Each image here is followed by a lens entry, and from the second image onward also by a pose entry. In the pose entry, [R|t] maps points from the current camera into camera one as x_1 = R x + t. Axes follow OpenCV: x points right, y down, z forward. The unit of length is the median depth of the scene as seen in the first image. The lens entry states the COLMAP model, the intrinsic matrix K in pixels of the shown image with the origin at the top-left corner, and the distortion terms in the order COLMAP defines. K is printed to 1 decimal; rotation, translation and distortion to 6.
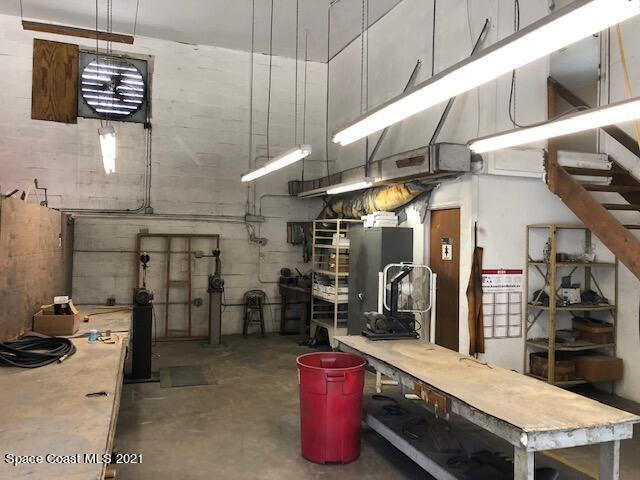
lens RADIAL K [[521.4, 0, 319.9], [0, 521.4, 242.3], [0, 0, 1]] dist [0.044618, -0.046020]
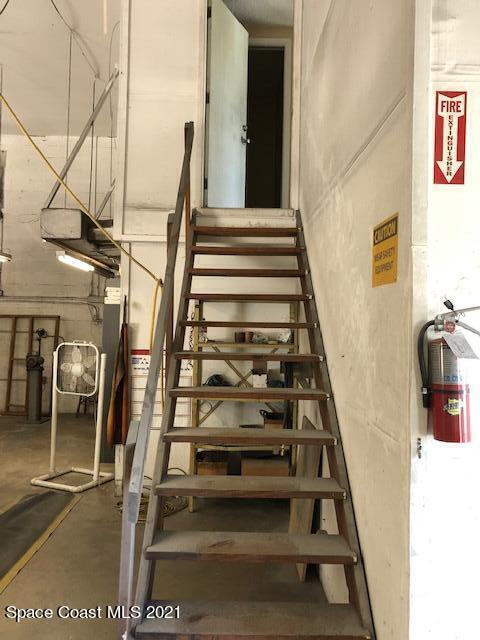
lens RADIAL K [[521.4, 0, 239.1], [0, 521.4, 316.3], [0, 0, 1]] dist [0.044618, -0.046020]
pose [[0.936446, -0.006057, -0.350758, 0.513202], [-0.002200, 0.999730, -0.023137, 0.010591], [0.350804, 0.022439, 0.936180, 0.155522]]
